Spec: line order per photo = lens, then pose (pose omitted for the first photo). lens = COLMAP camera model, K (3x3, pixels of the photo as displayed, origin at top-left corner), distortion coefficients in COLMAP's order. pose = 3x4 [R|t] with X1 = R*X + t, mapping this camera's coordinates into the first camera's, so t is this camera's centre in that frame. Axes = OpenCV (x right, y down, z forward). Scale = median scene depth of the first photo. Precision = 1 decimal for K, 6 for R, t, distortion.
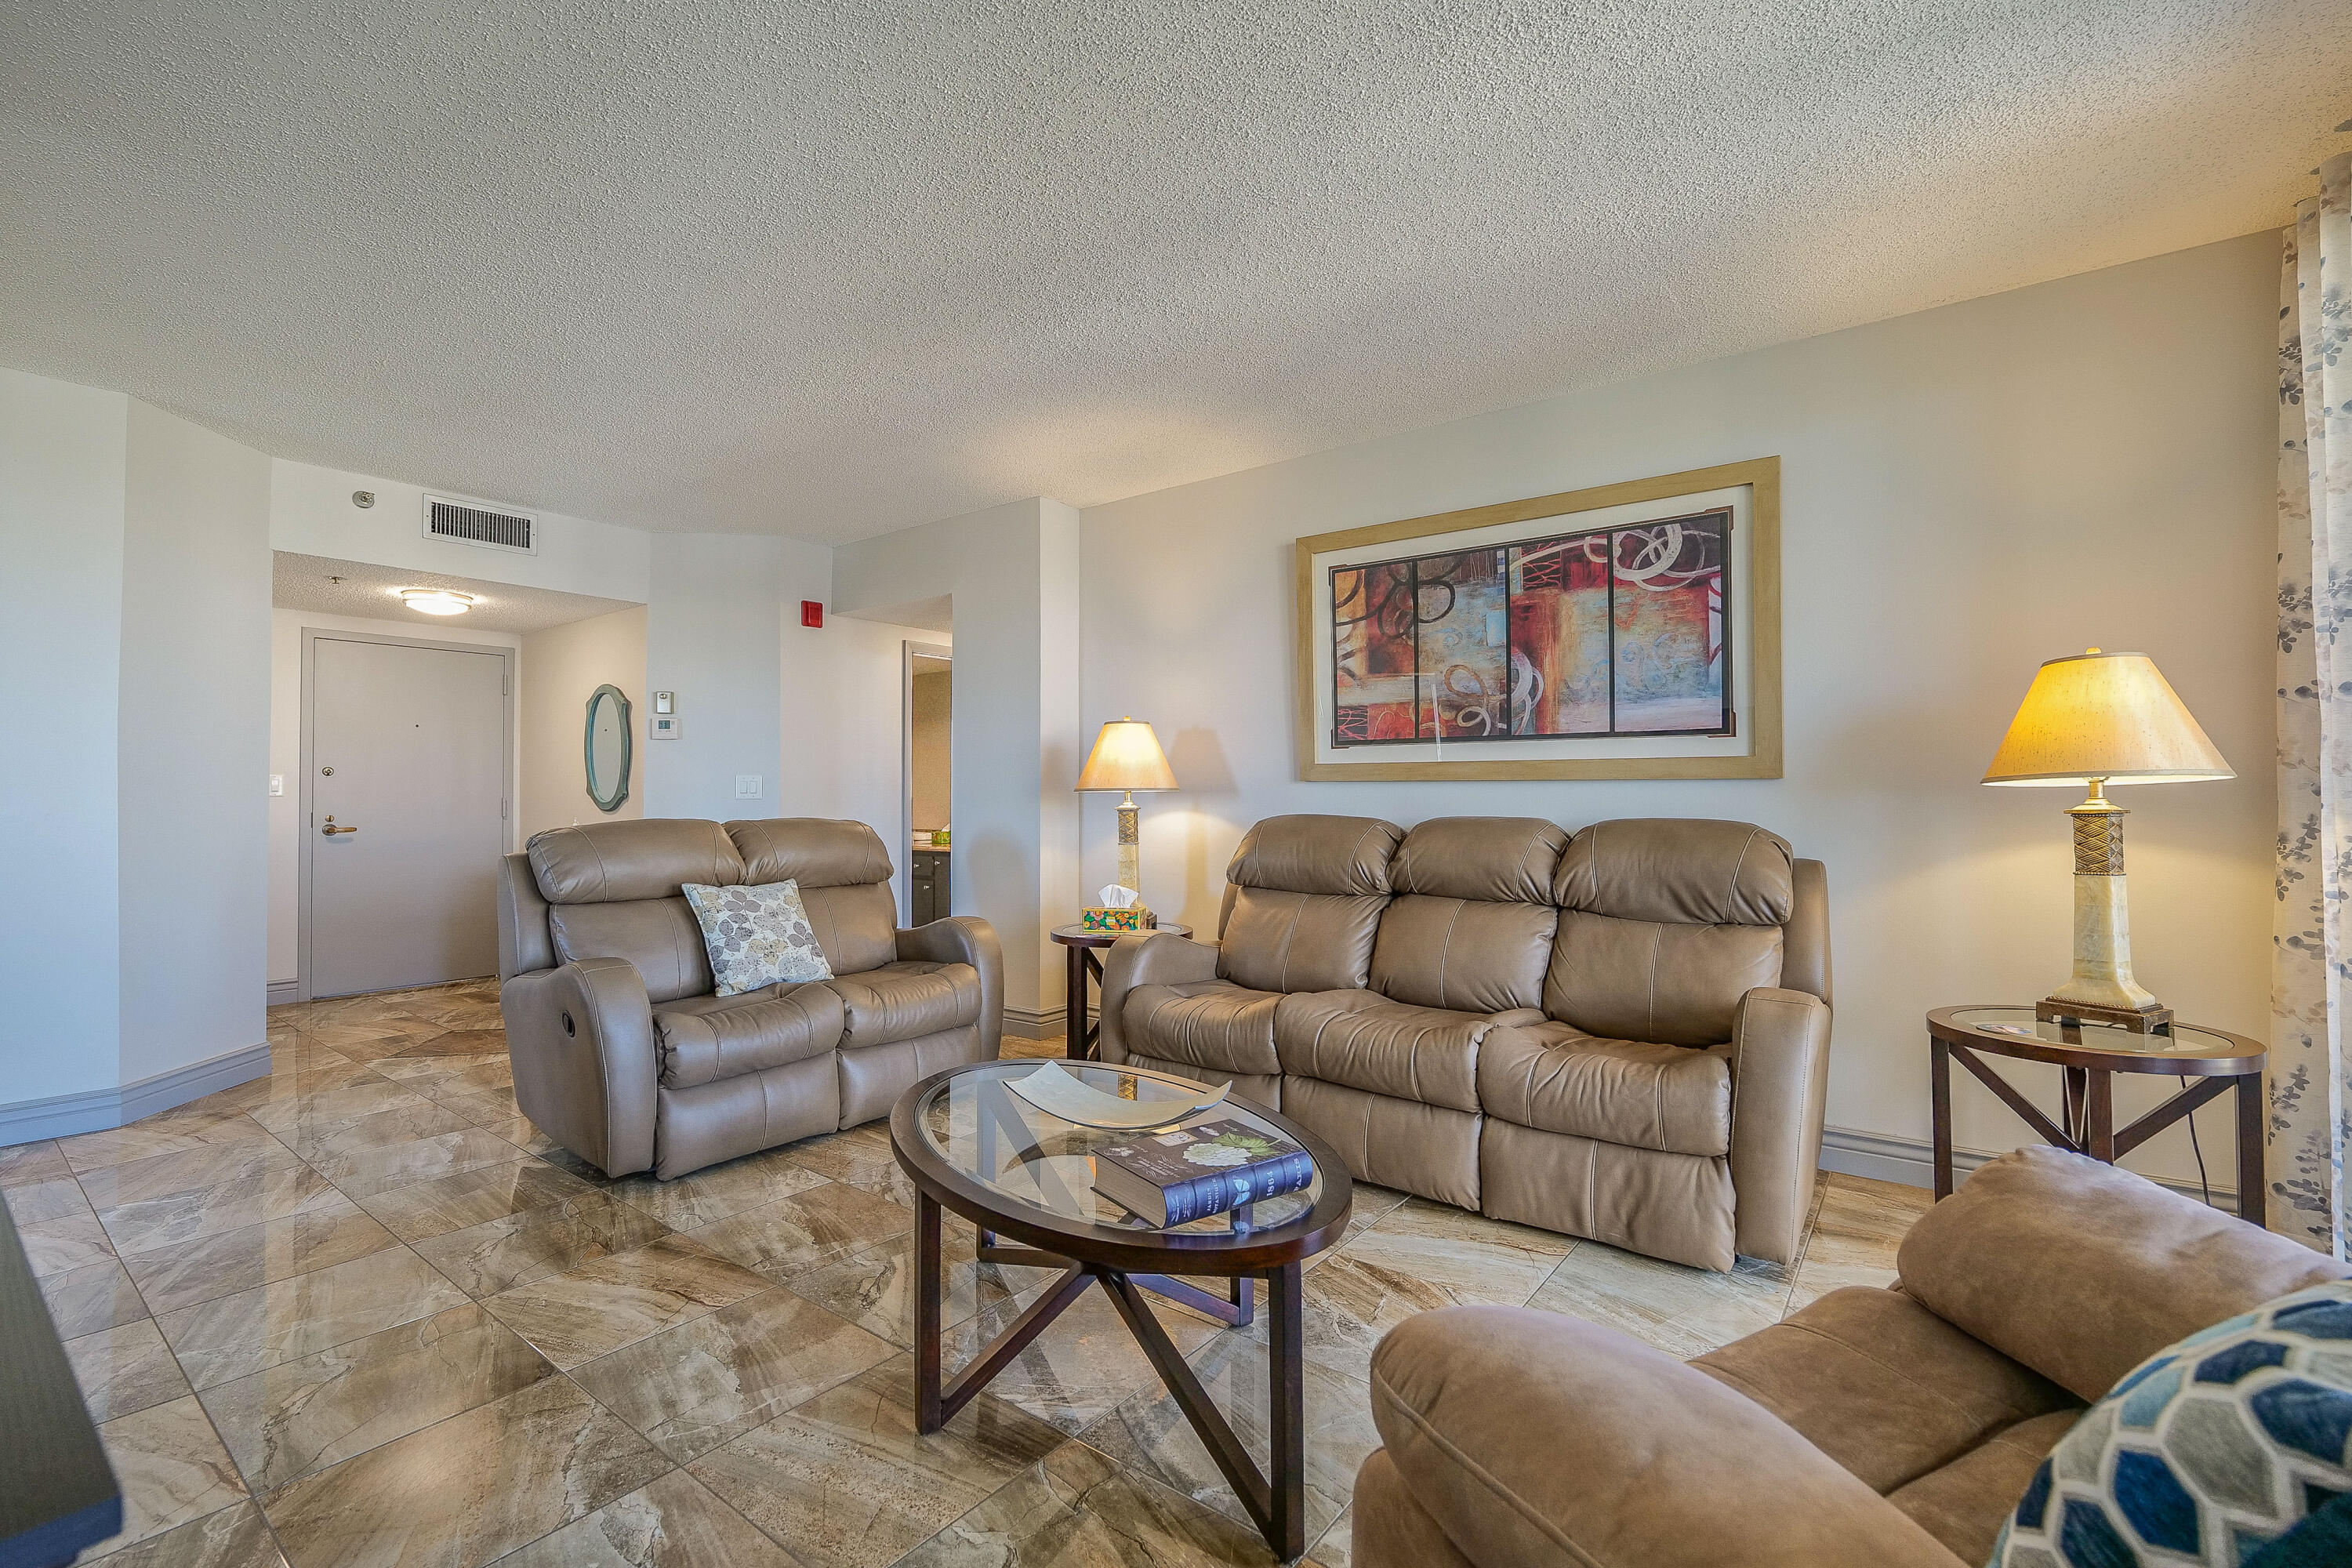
lens RADIAL K [[1011.5, 0, 1129.2], [0, 1011.5, 768.6], [0, 0, 1]] dist [-0.015248, 0.001915]
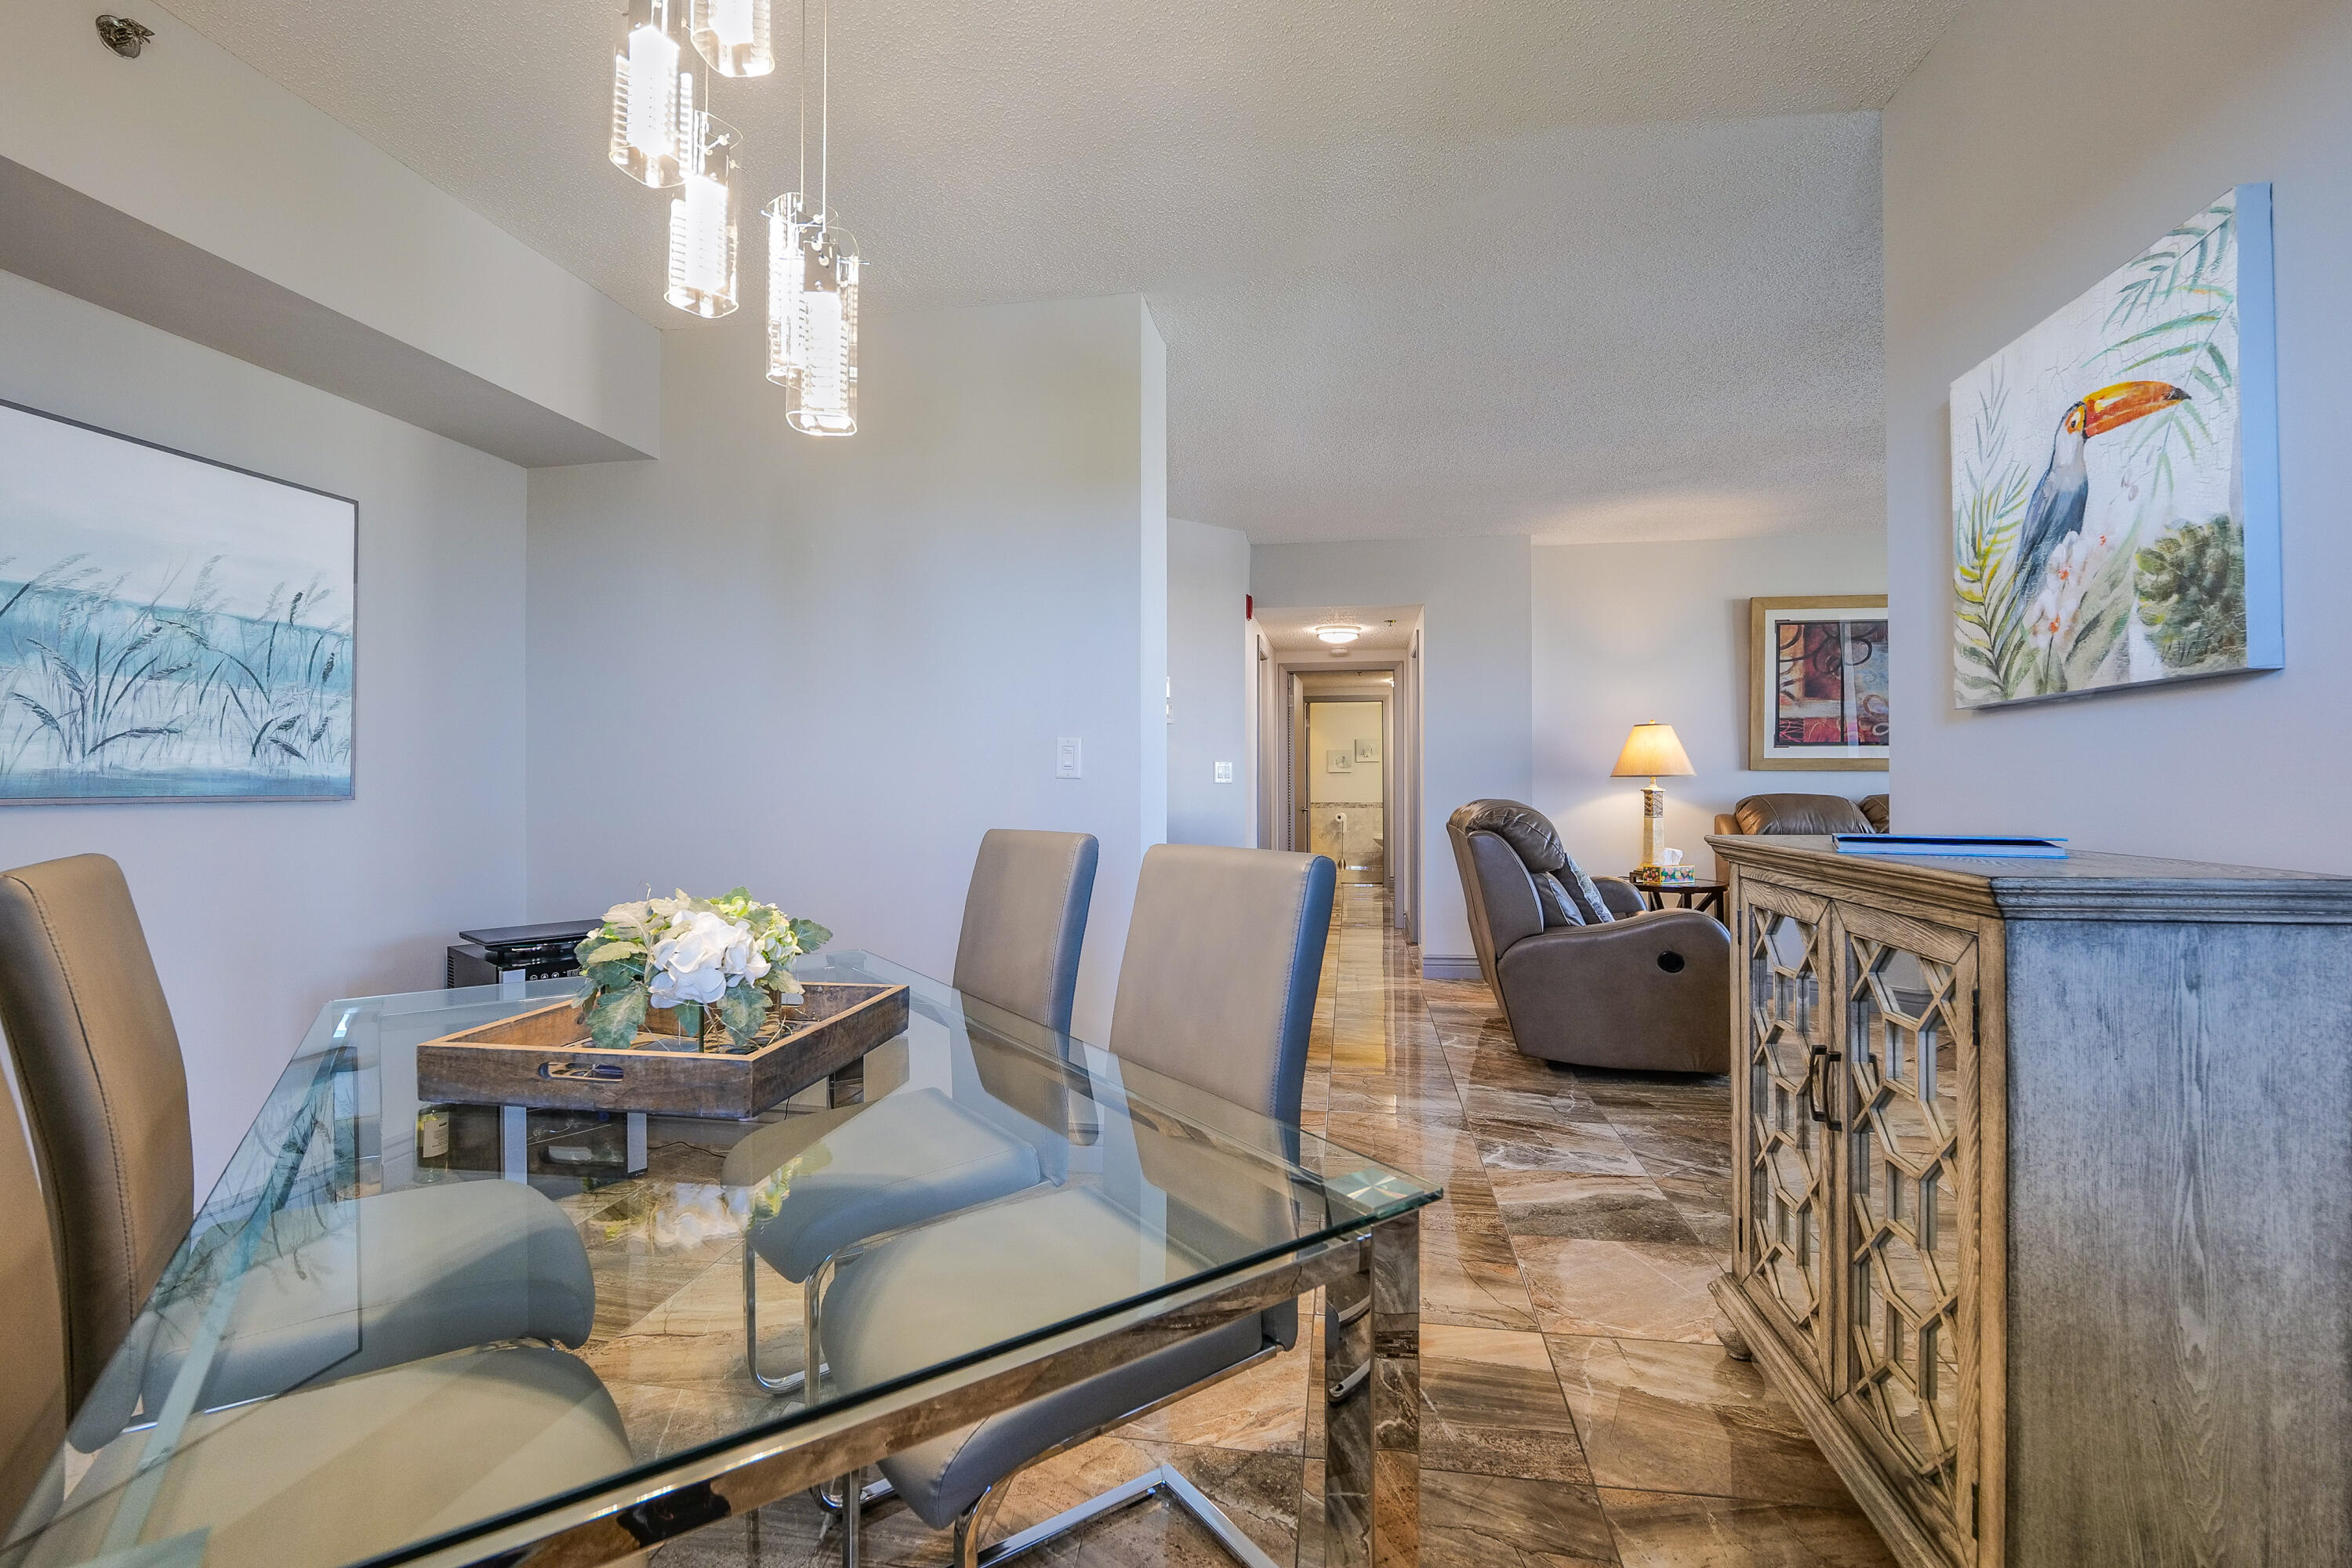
lens RADIAL K [[1011.5, 0, 1192.0], [0, 1011.5, 791.2], [0, 0, 1]] dist [-0.015248, 0.001915]
pose [[0.874426, -0.005774, 0.485125, -1.220143], [-0.010070, 0.999498, 0.030046, 0.007738], [-0.485055, -0.031158, 0.873929, 0.148164]]
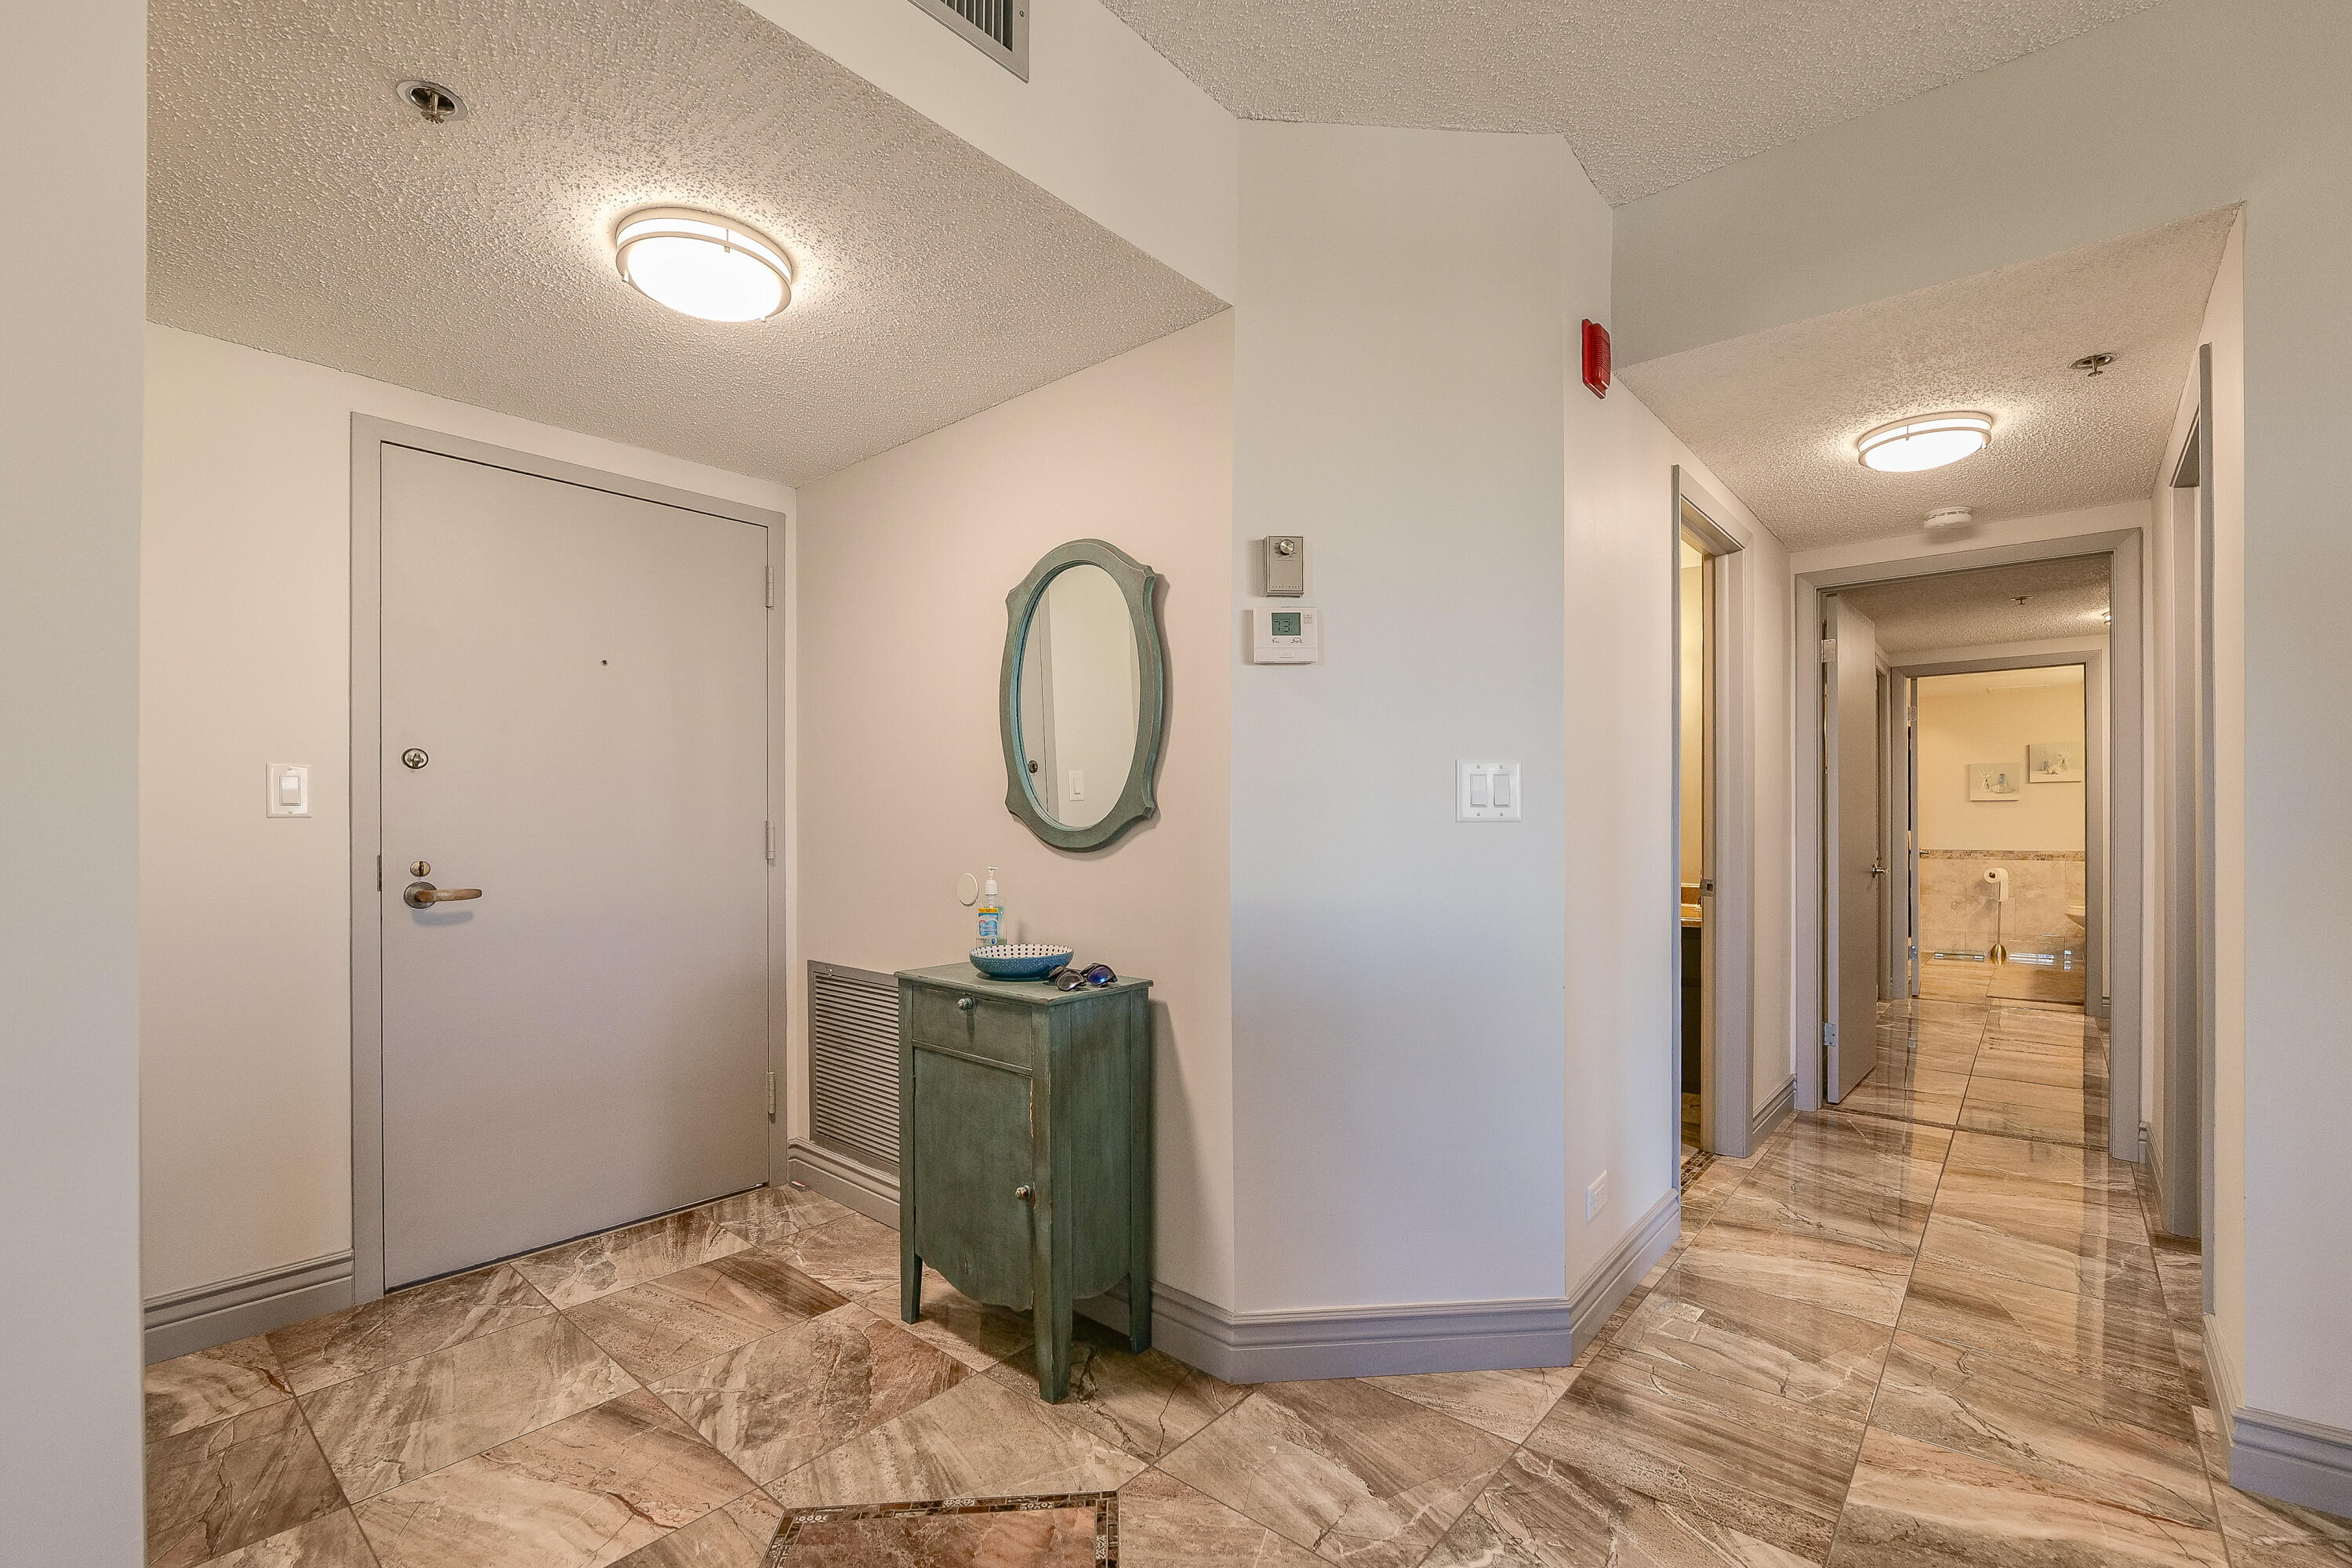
lens RADIAL K [[1011.5, 0, 1137.7], [0, 1011.5, 820.3], [0, 0, 1]] dist [-0.015248, 0.001915]
pose [[0.997620, 0.002542, -0.068899, -0.643246], [-0.000481, 0.999552, 0.029927, 0.022261], [0.068945, -0.029822, 0.997175, 0.826092]]
